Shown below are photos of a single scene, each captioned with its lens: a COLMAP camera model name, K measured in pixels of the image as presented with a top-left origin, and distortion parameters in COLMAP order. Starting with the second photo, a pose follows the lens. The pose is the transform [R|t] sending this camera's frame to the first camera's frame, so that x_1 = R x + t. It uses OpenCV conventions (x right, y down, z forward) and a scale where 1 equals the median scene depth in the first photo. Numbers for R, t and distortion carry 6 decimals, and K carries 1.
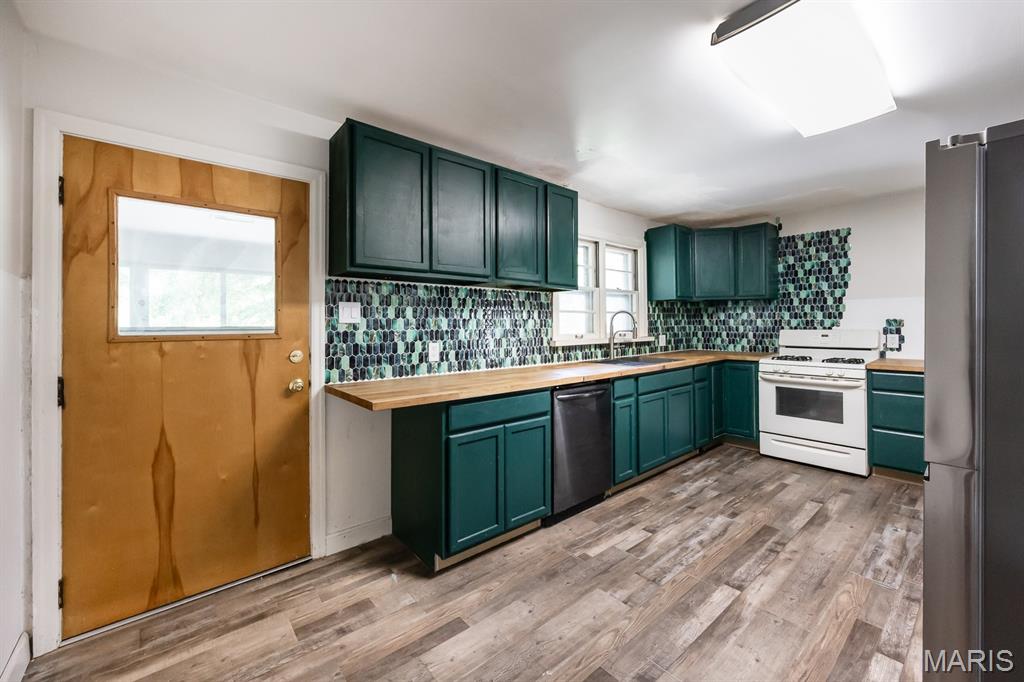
lens RADIAL K [[422.5, 0, 498.7], [0, 422.5, 320.1], [0, 0, 1]] dist [-0.002783, -0.001093]
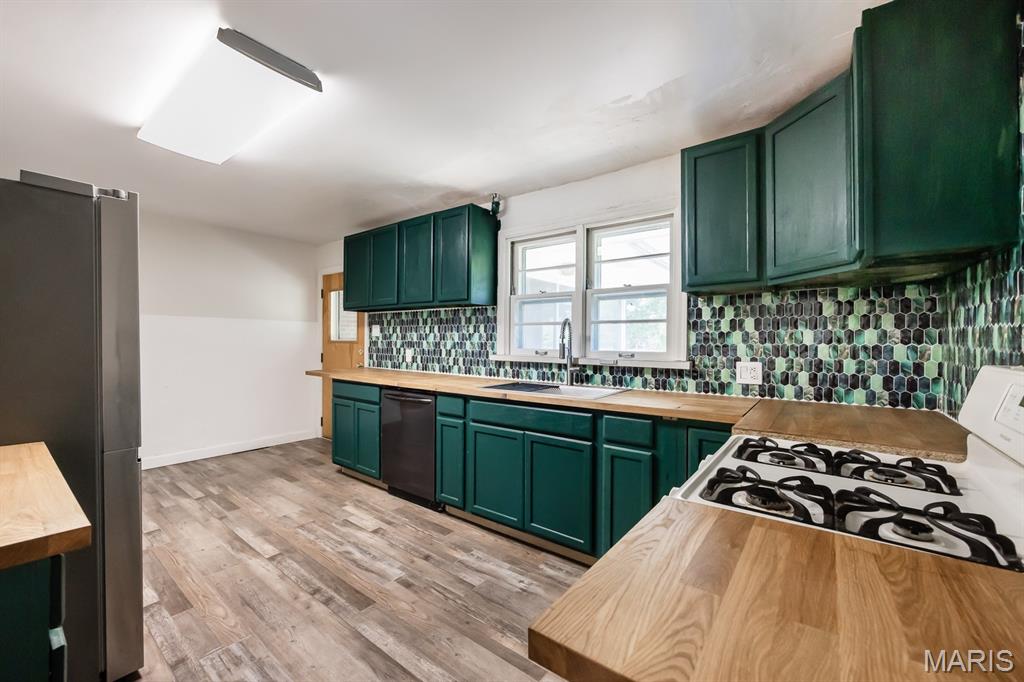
lens RADIAL K [[422.5, 0, 517.2], [0, 422.5, 338.5], [0, 0, 1]] dist [-0.002783, -0.001093]
pose [[0.195458, 0.007289, -0.980685, 1.206560], [0.004944, 0.999952, 0.008418, 0.003698], [0.980700, -0.006494, 0.195413, 0.935142]]
